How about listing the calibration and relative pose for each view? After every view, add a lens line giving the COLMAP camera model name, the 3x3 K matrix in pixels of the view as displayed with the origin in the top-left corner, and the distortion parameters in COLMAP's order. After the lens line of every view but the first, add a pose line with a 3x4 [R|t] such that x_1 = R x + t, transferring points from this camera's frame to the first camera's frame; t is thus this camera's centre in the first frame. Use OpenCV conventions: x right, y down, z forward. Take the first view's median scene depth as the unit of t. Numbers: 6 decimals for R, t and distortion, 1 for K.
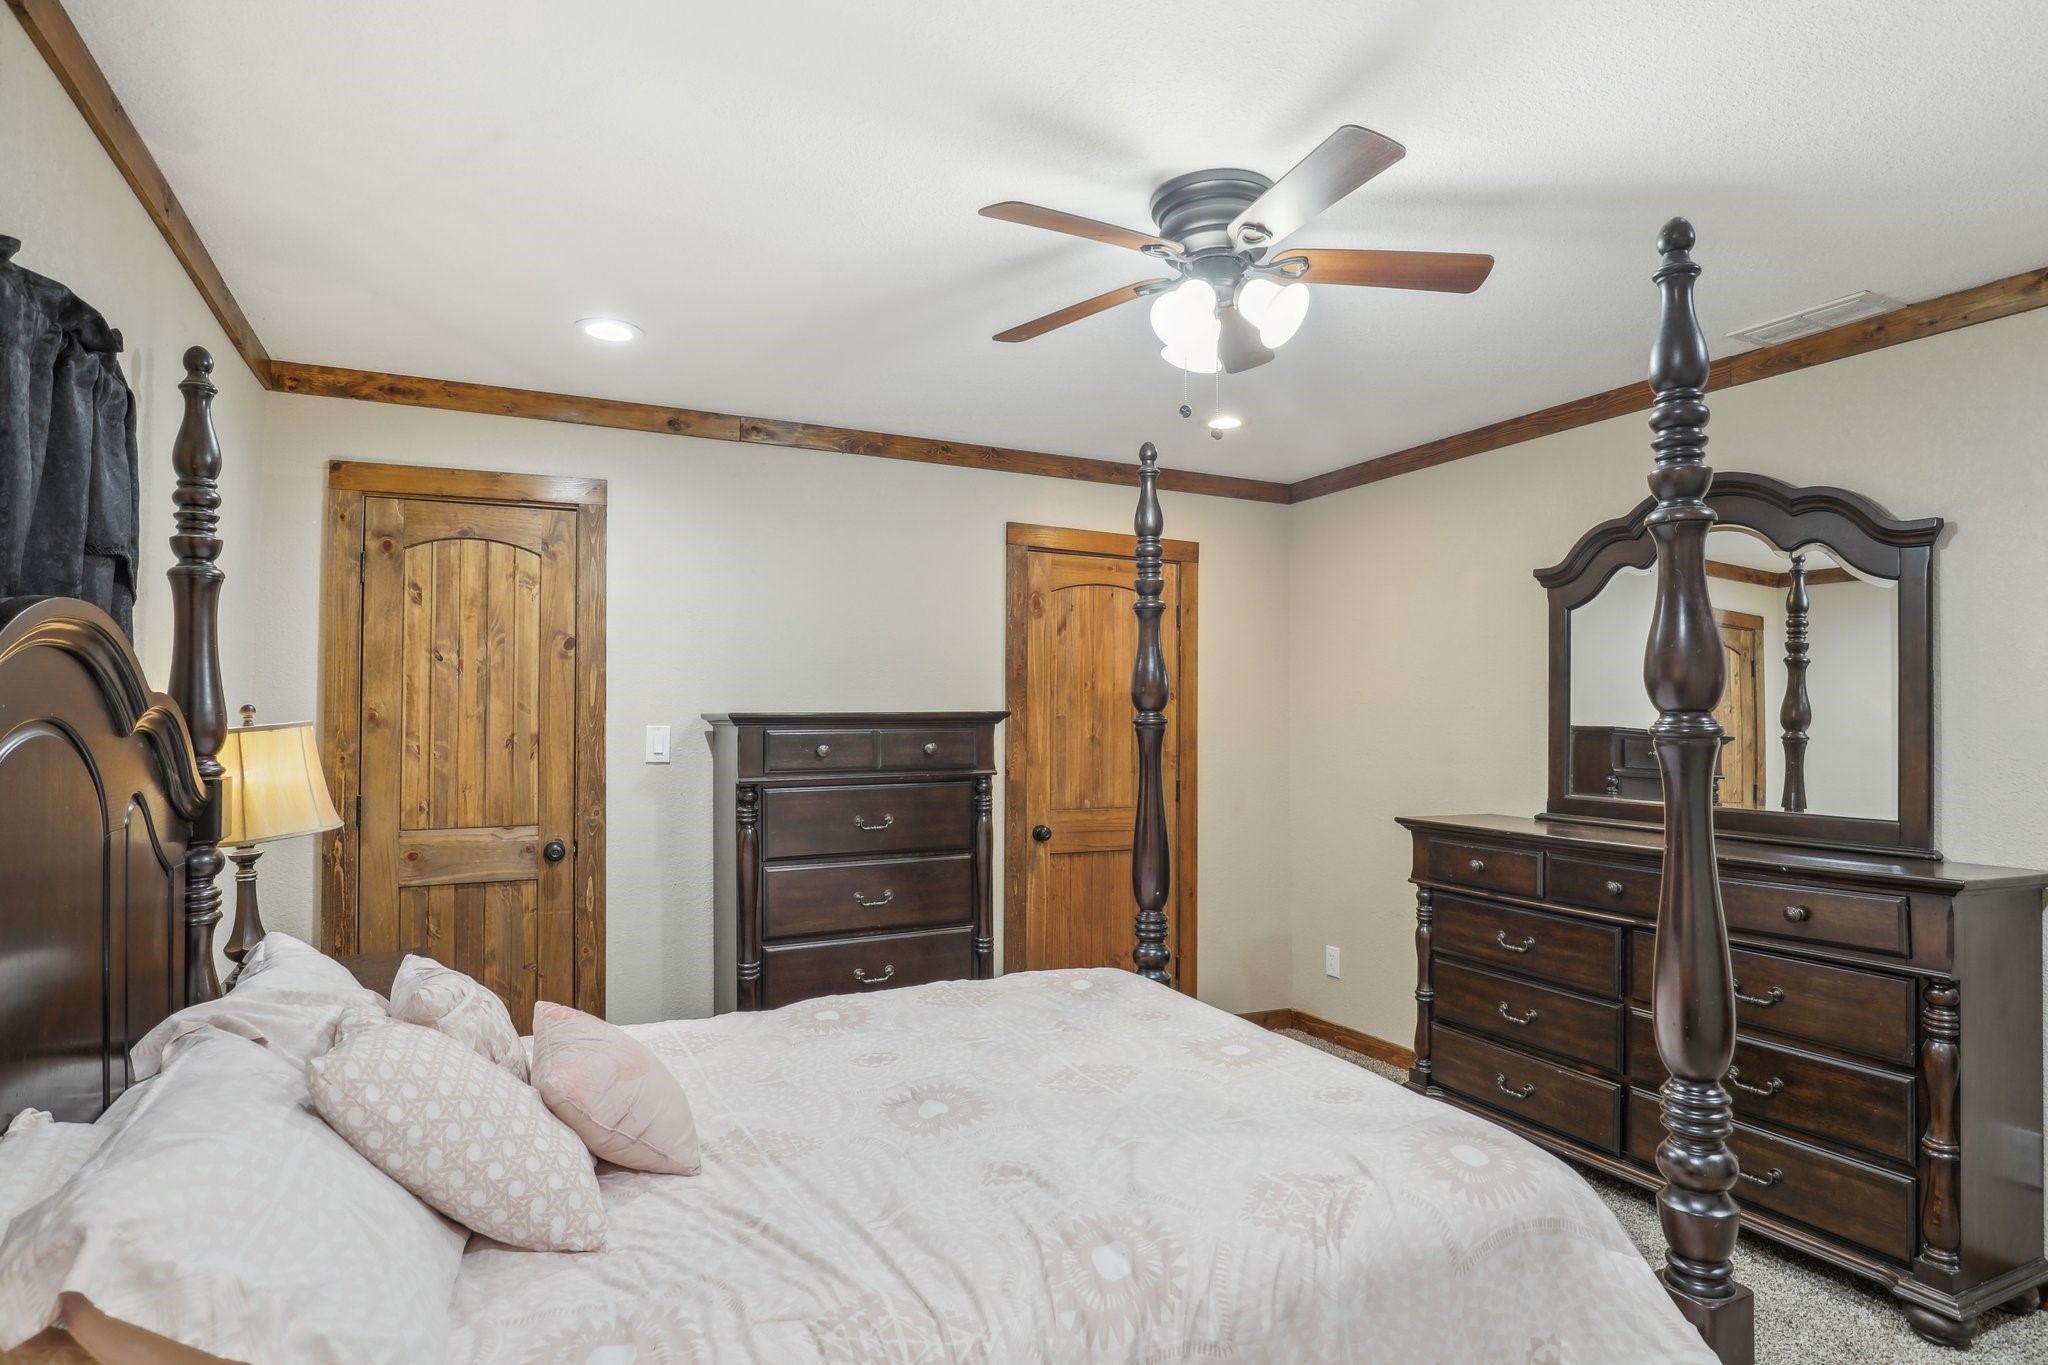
lens RADIAL K [[1057.3, 0, 1024.0], [0, 1057.3, 682.5], [0, 0, 1]] dist [-0.033009, -0.000154]
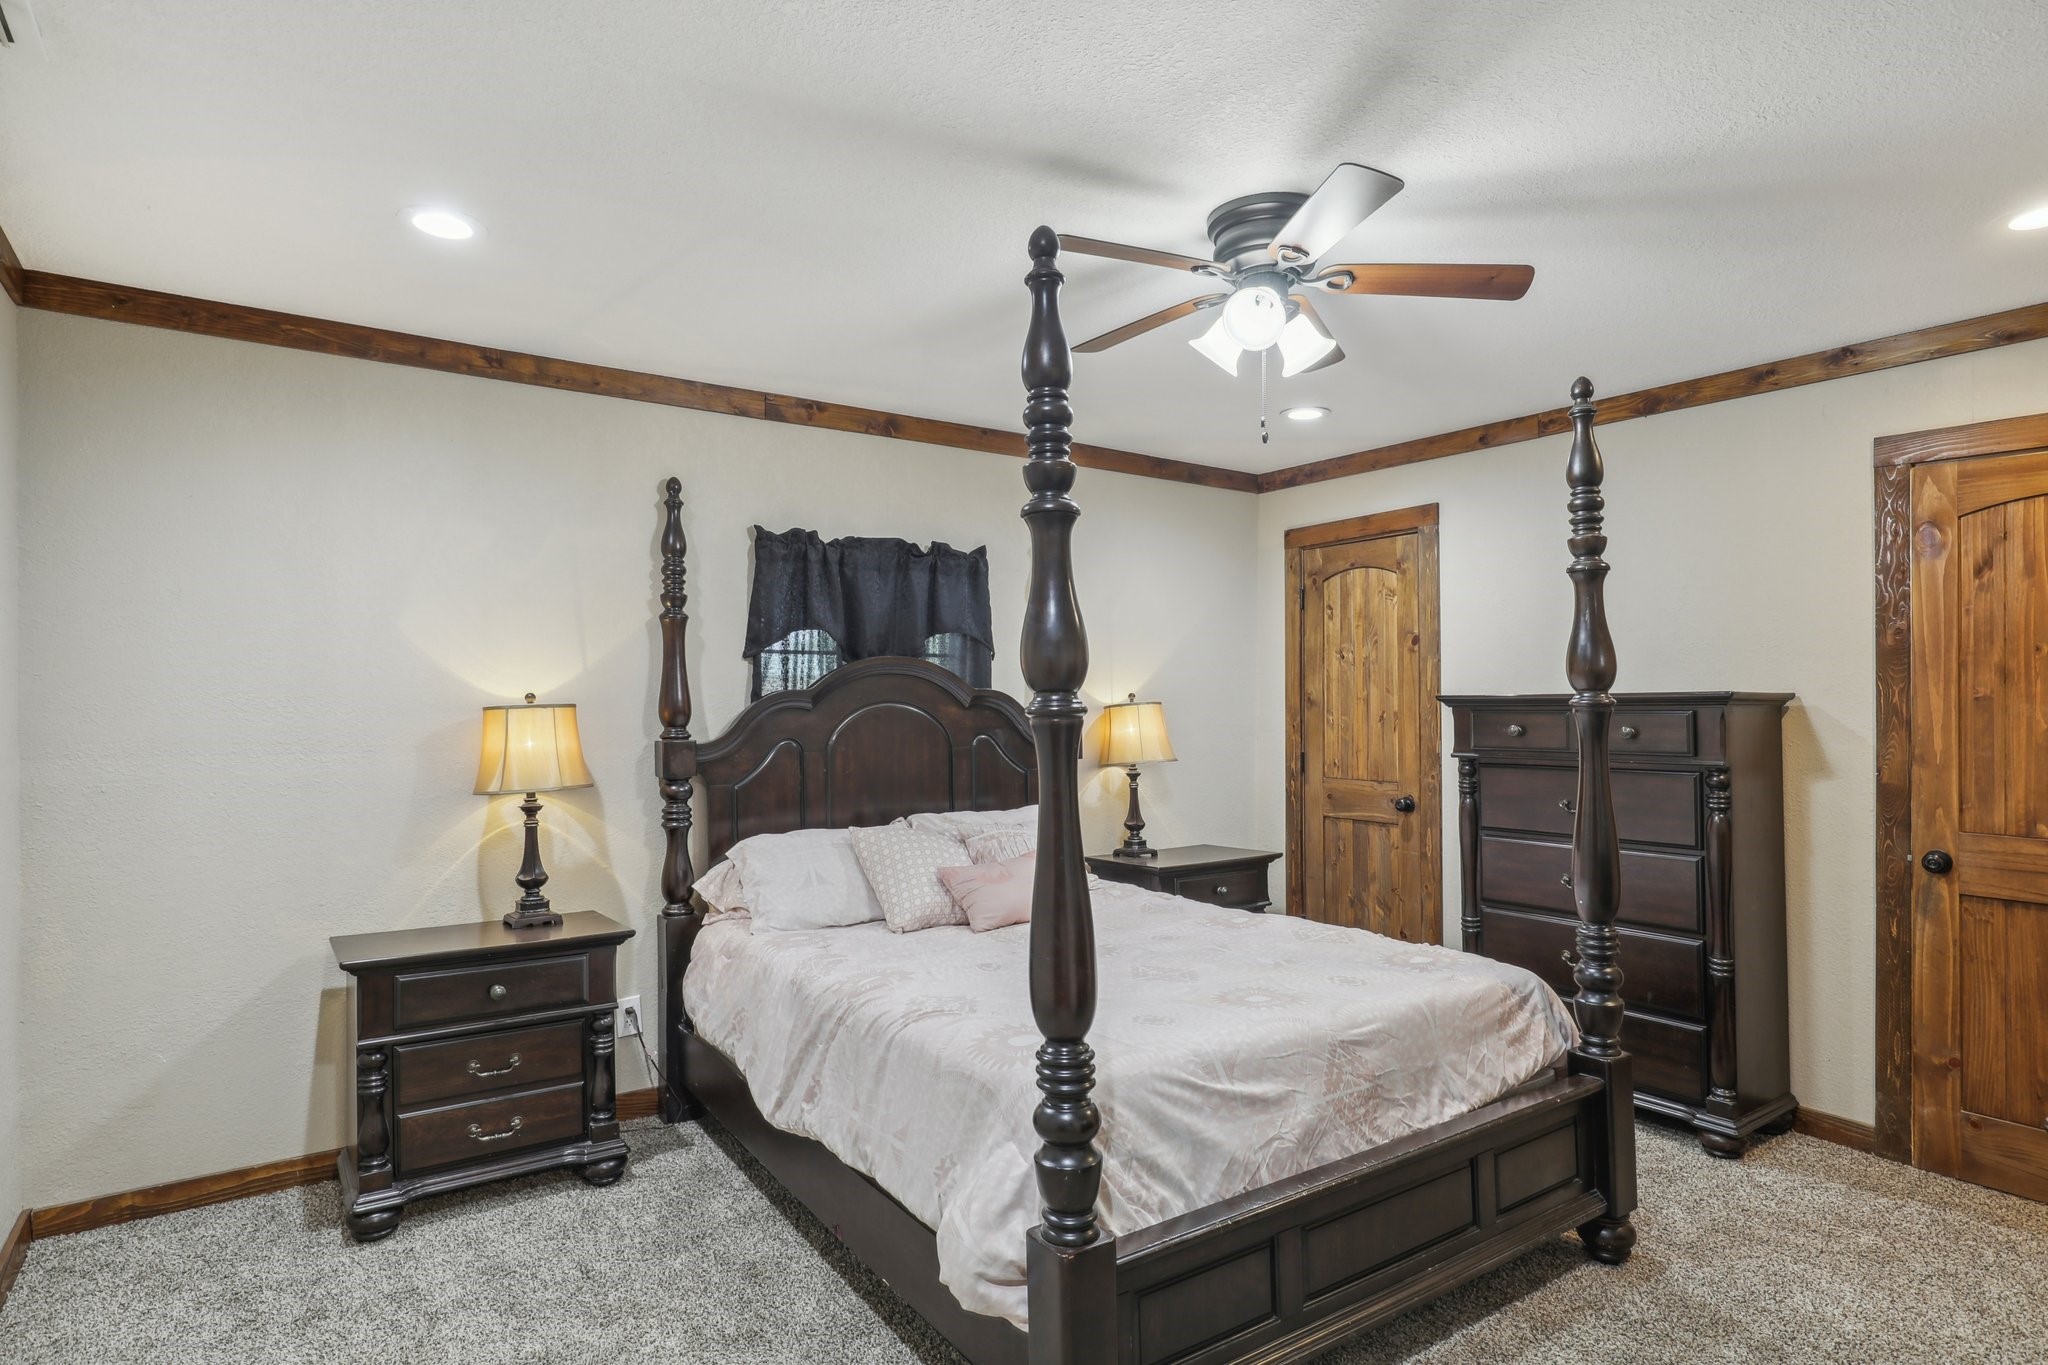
lens RADIAL K [[1046.4, 0, 1017.7], [0, 1046.4, 705.1], [0, 0, 1]] dist [-0.024496, -0.000041]
pose [[0.148263, 0.005294, -0.988934, 0.747165], [0.031855, 0.999441, 0.010126, 0.013085], [0.988435, -0.033003, 0.148012, 0.356394]]
